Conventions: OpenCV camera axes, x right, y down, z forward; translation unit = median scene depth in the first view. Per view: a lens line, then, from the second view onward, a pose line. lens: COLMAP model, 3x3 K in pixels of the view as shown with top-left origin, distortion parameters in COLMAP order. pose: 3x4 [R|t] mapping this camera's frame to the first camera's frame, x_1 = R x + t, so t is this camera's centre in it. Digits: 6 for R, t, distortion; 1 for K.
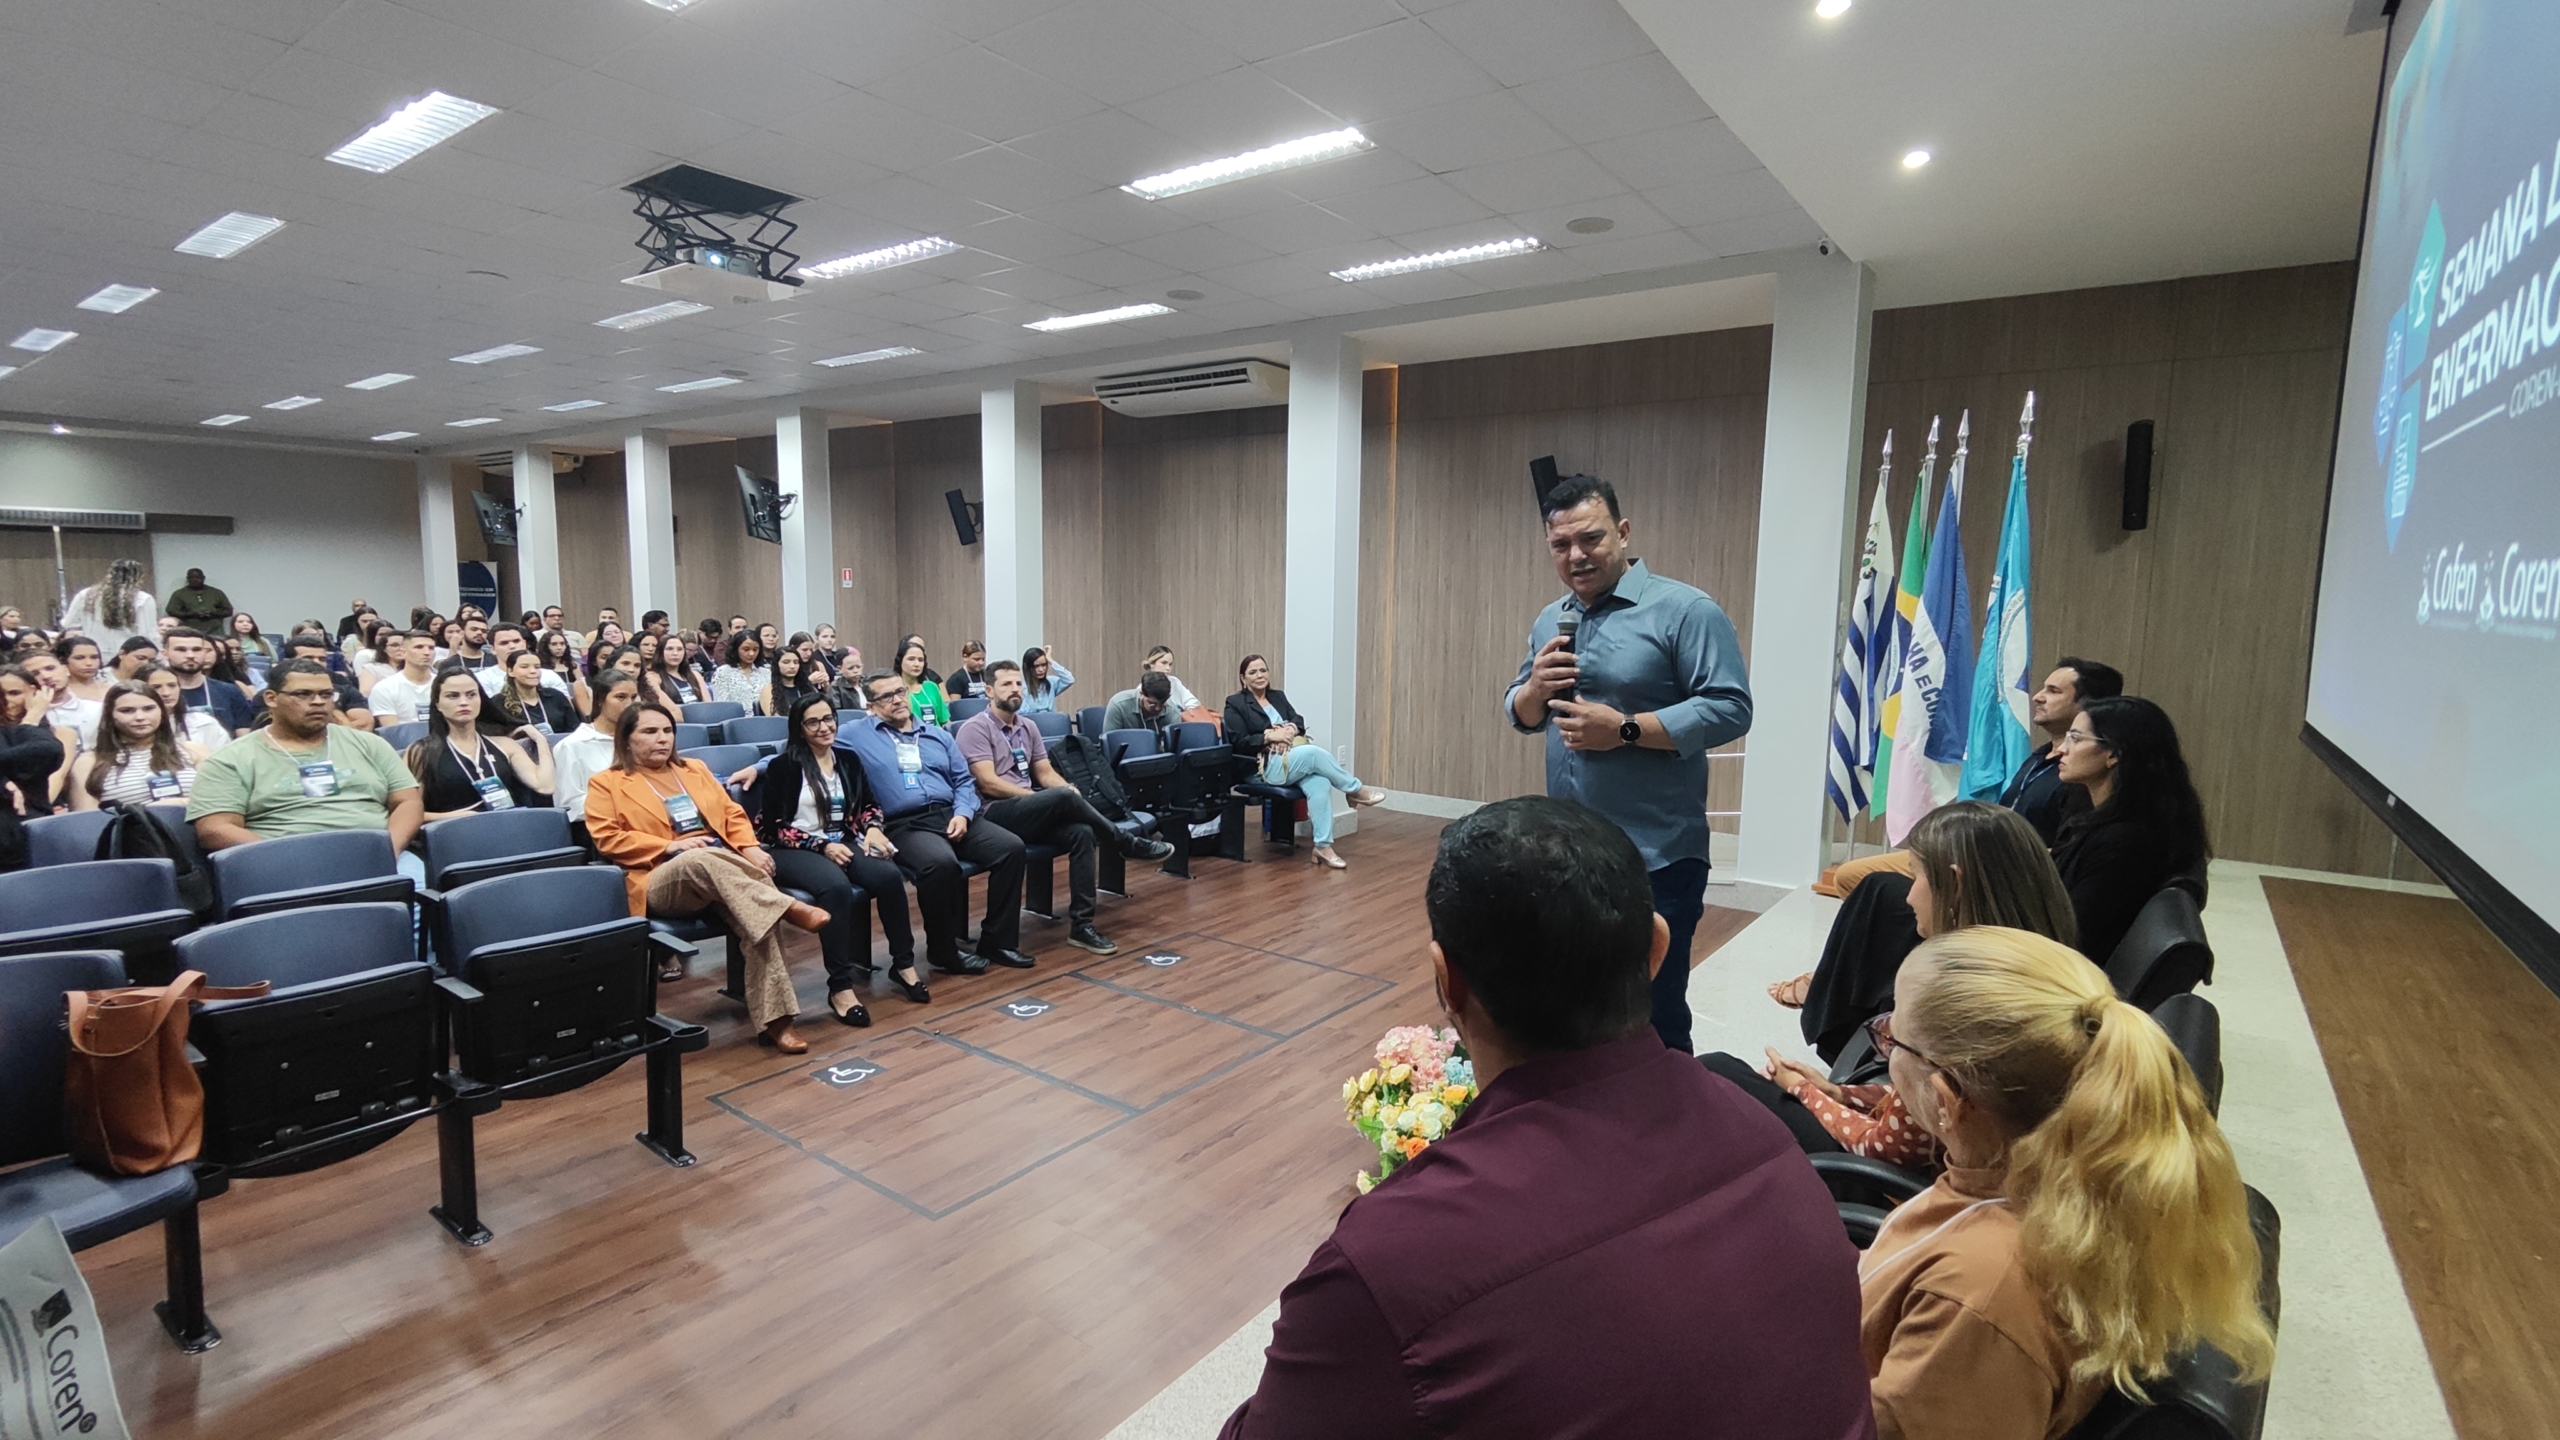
lens RADIAL K [[1171.8, 0, 1274.2], [0, 1171.8, 721.3], [0, 0, 1]] dist [0.019424, -0.009650]
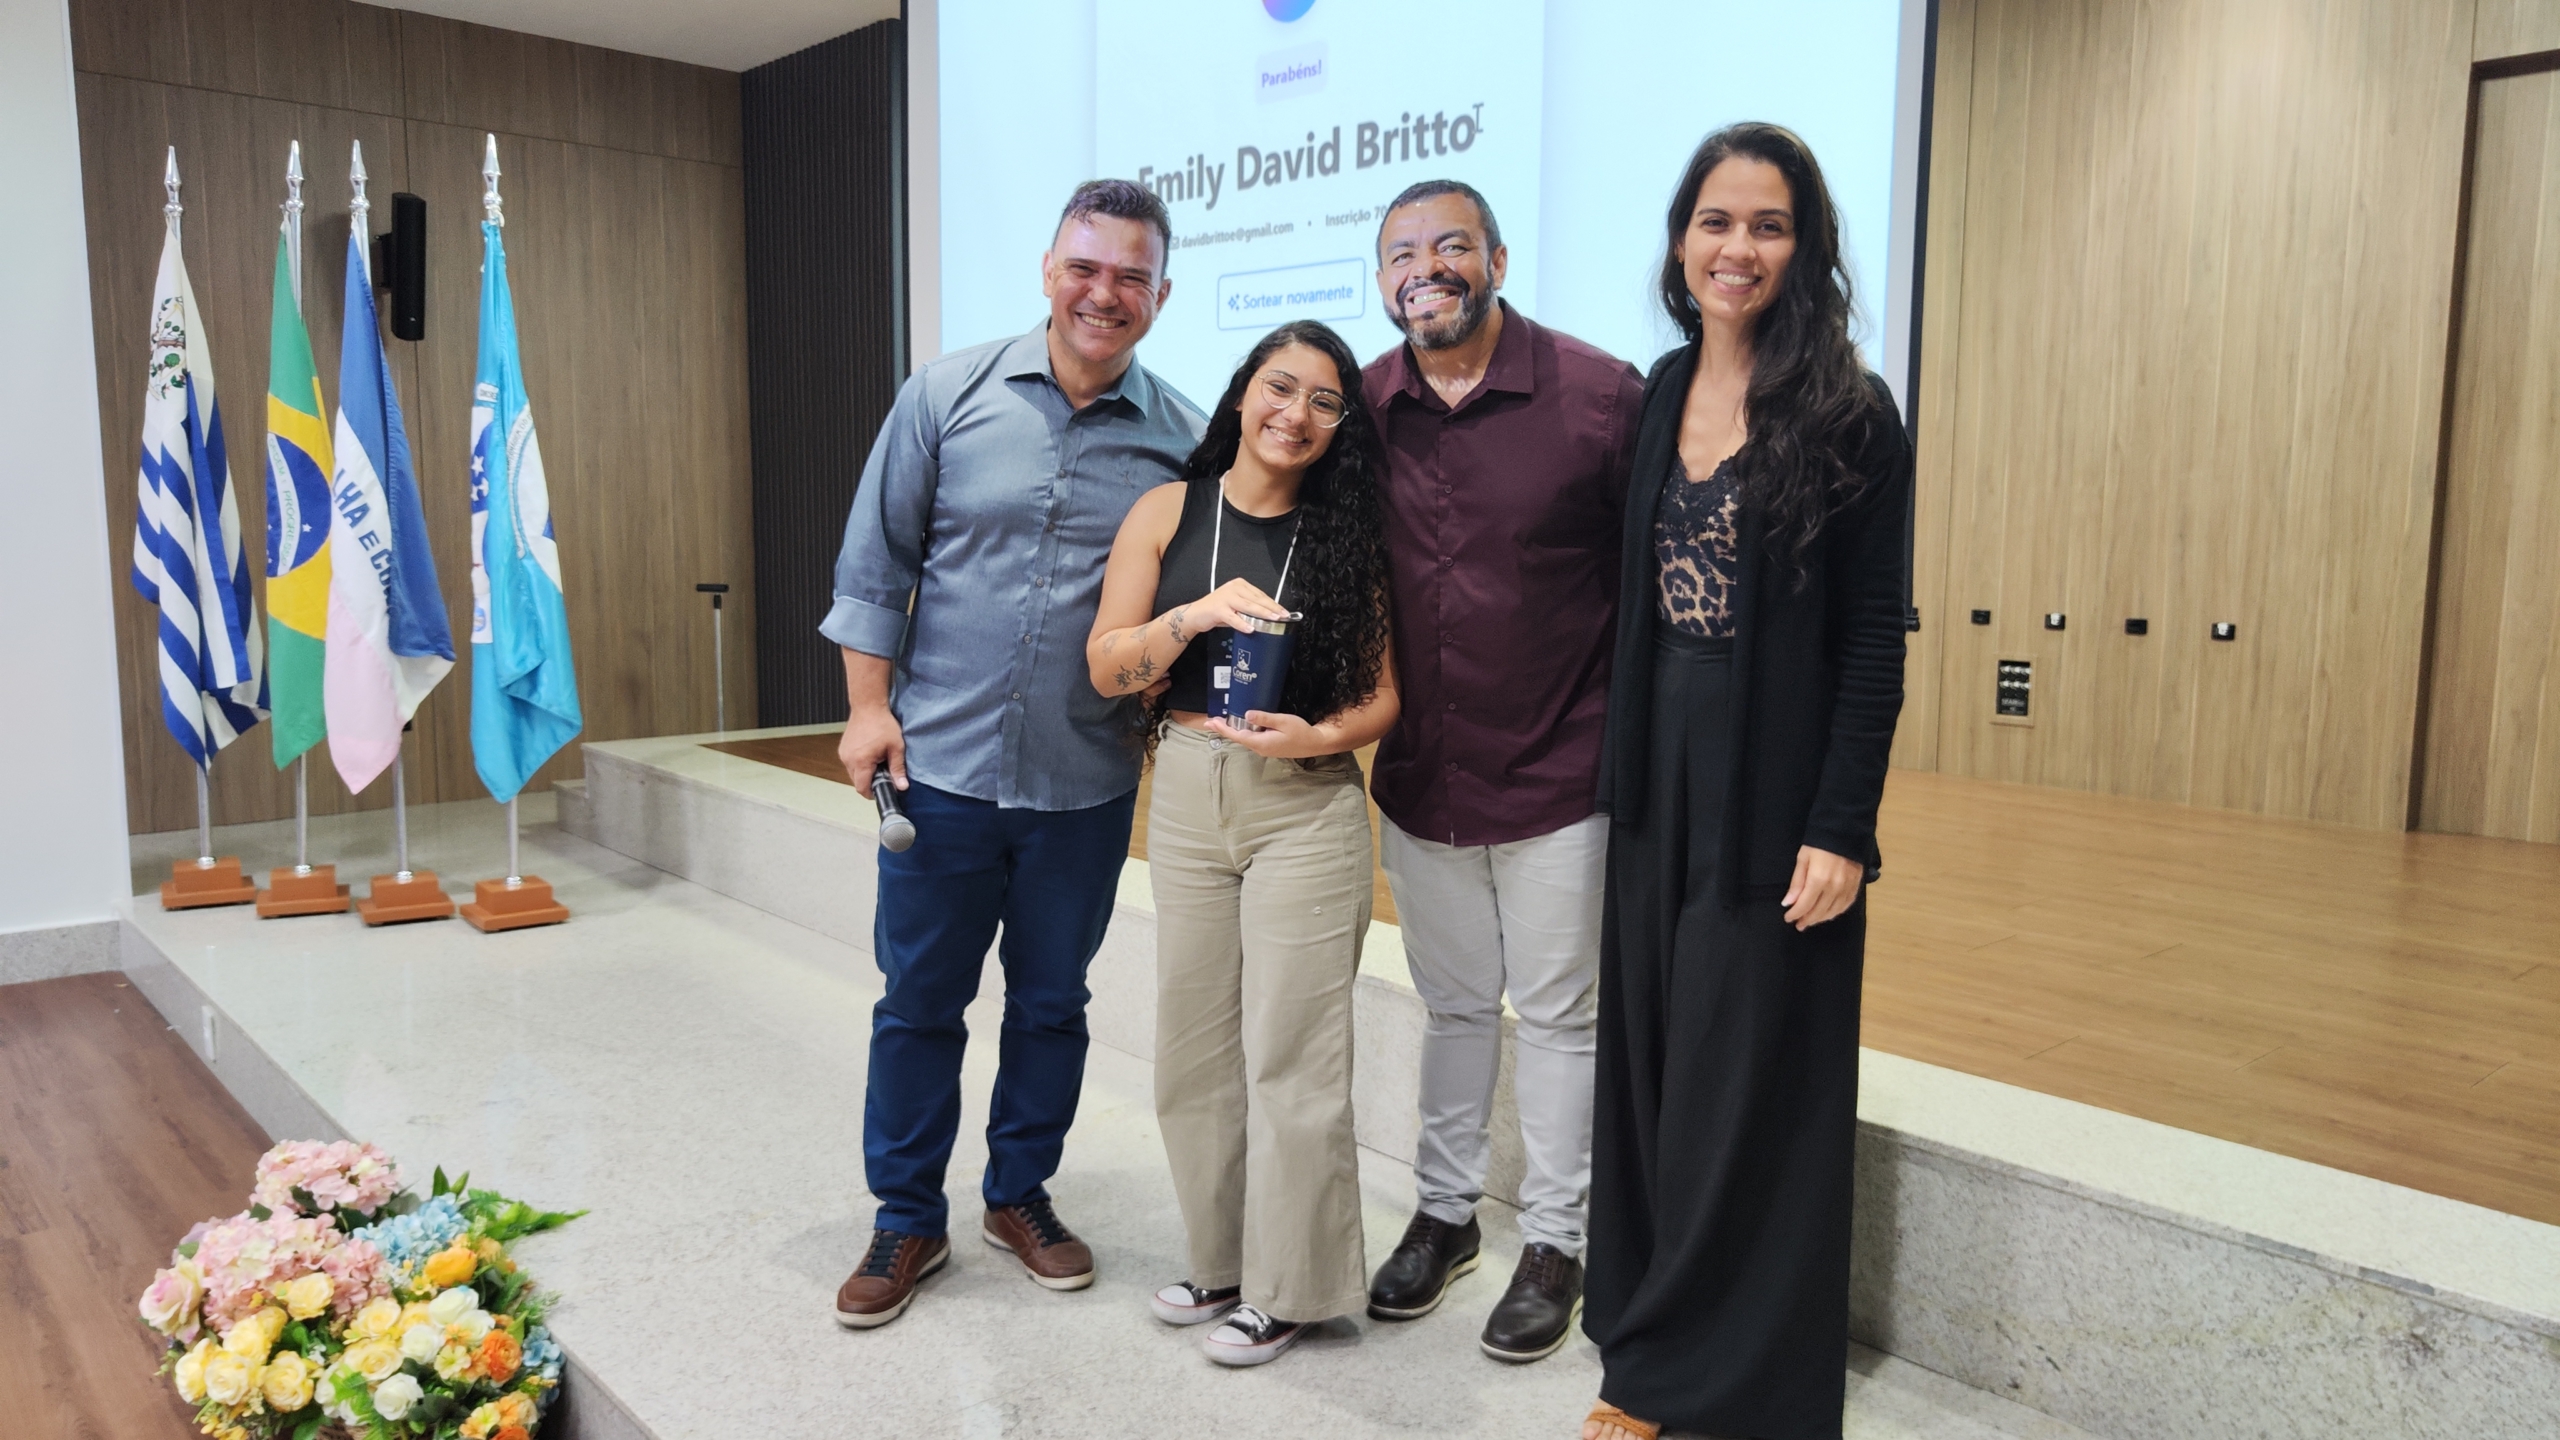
lens RADIAL K [[1815.8, 0, 1308.4], [0, 1815.8, 711.7], [0, 0, 1]] dist [-0.002022, 0.004944]
pose [[0.197926, -0.129137, 0.971673, -0.216818], [0.105960, 0.988294, 0.109762, 0.003433], [-0.974473, 0.081234, 0.209293, 0.157926]]
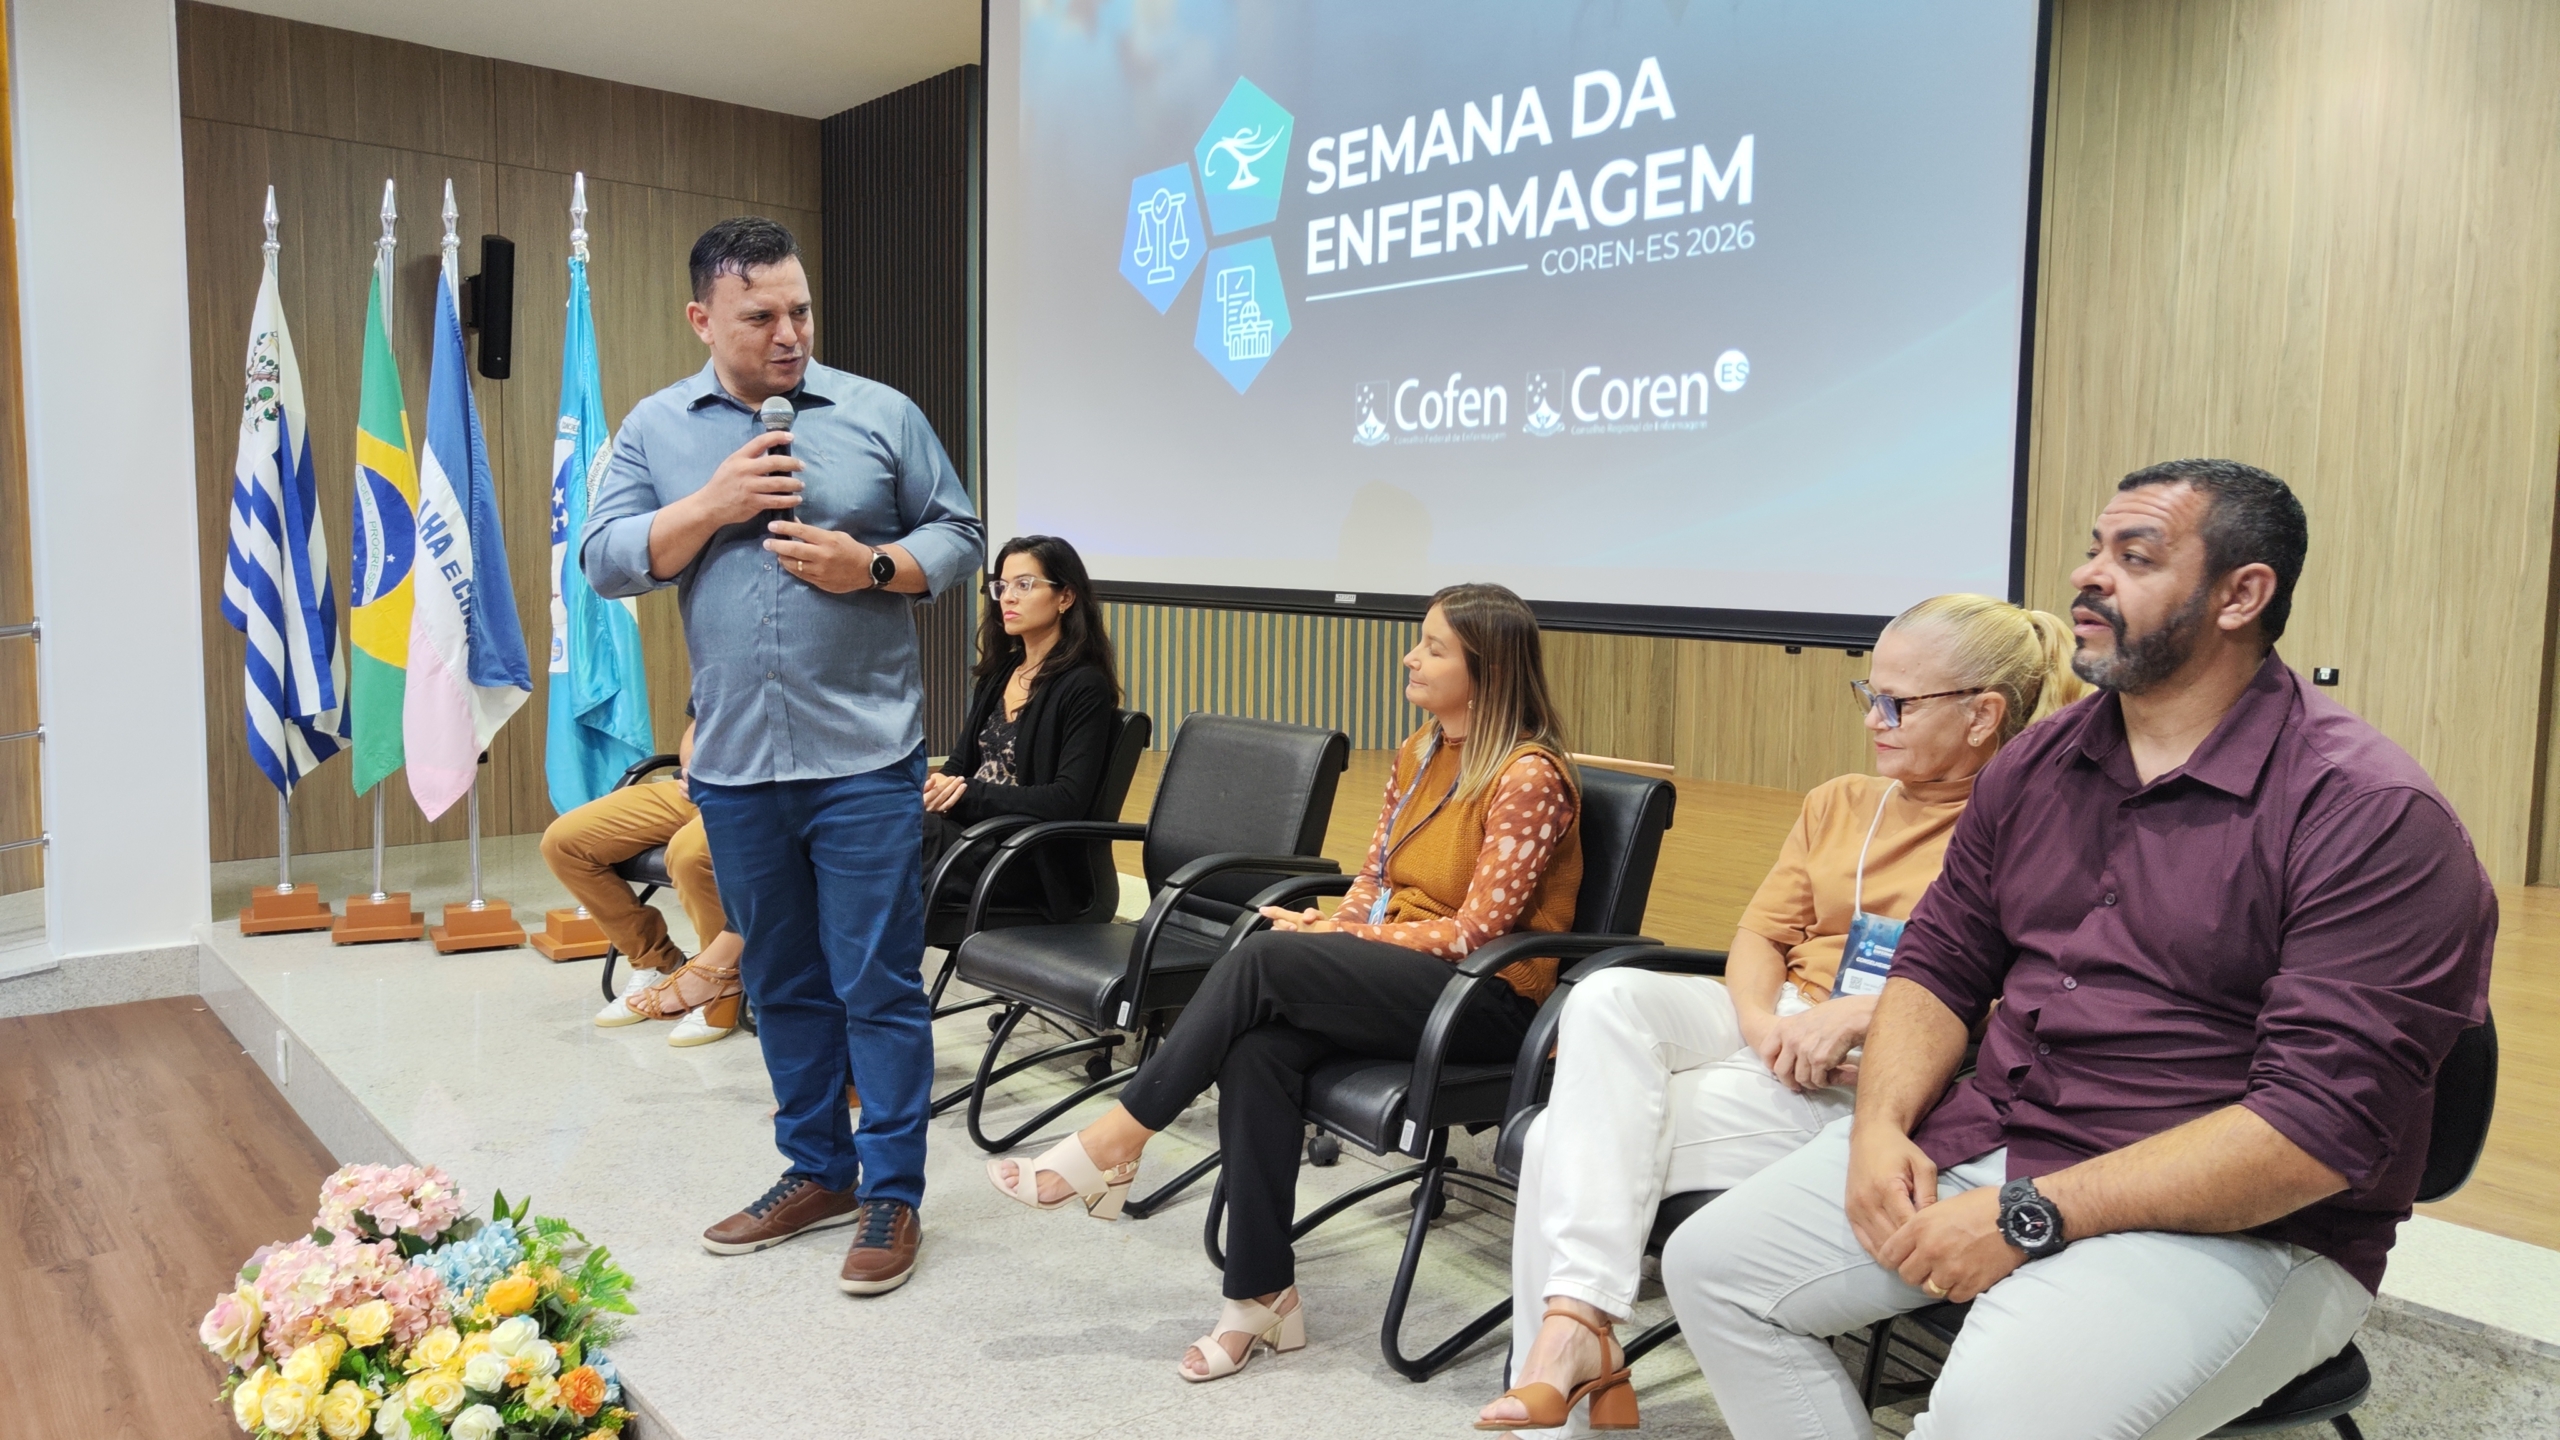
lens RADIAL K [[1801.0, 0, 1291.7], [0, 1801.0, 704.0], [0, 0, 1]] dist [0.003771, 0.003514]
pose [[0.237981, -0.095785, 0.966535, -0.207510], [0.100247, 0.992233, 0.073648, 0.008548], [-0.966083, 0.079365, 0.245735, 0.165750]]
